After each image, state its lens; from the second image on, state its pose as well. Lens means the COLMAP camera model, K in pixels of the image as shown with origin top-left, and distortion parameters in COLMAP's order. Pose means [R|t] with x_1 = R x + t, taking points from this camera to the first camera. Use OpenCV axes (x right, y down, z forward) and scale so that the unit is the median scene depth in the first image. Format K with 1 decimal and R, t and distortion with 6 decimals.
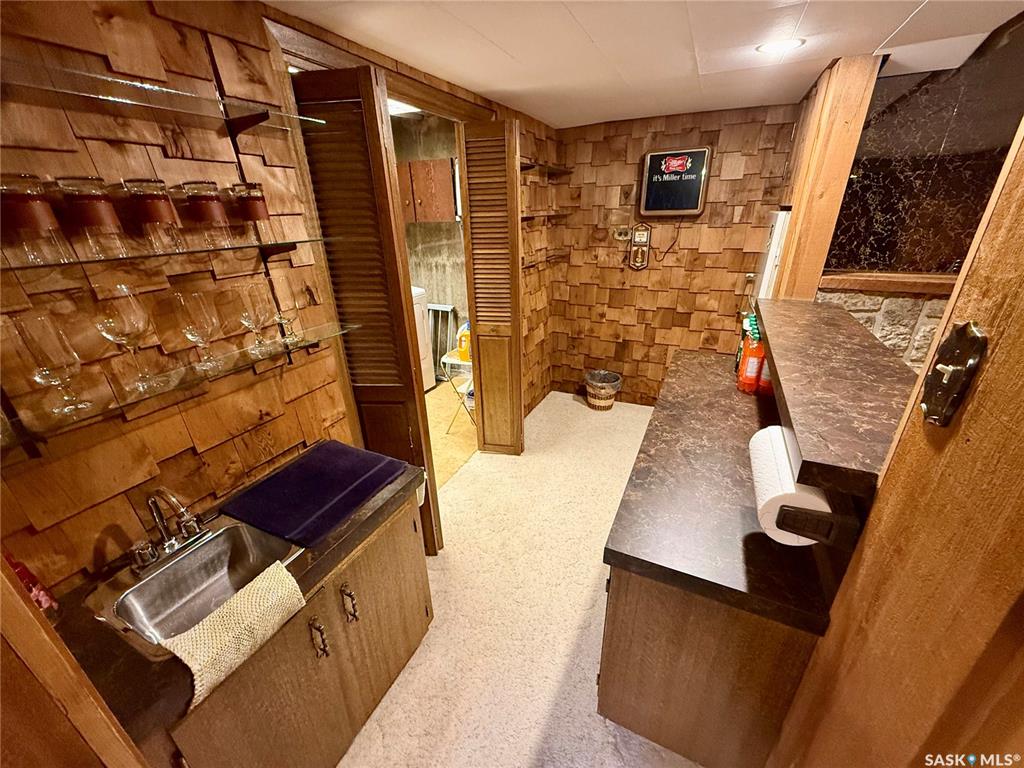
lens RADIAL K [[408.8, 0, 513.9], [0, 408.8, 381.8], [0, 0, 1]] dist [0.007833, -0.002663]
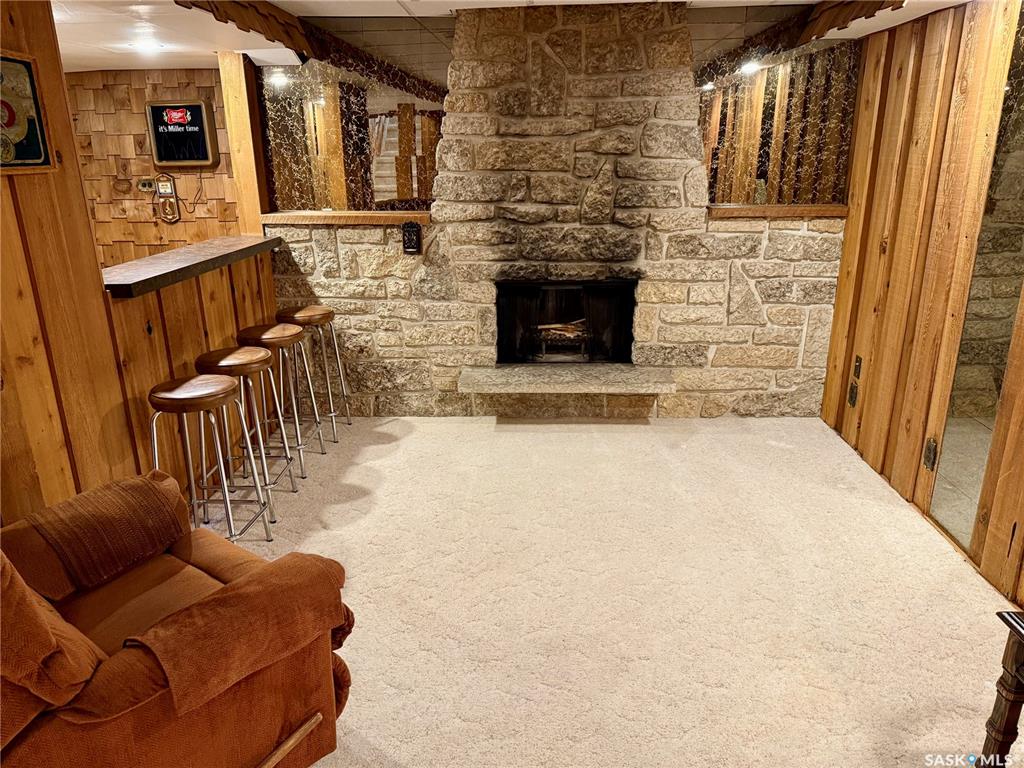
lens RADIAL K [[743.8, 0, 511.6], [0, 743.8, 382.2], [0, 0, 1]] dist [0.071653, -0.081749]
pose [[0.925657, -0.109659, 0.362124, 0.378540], [0.146493, 0.986304, -0.075789, 0.337056], [-0.348854, 0.123204, 0.929044, -0.837619]]
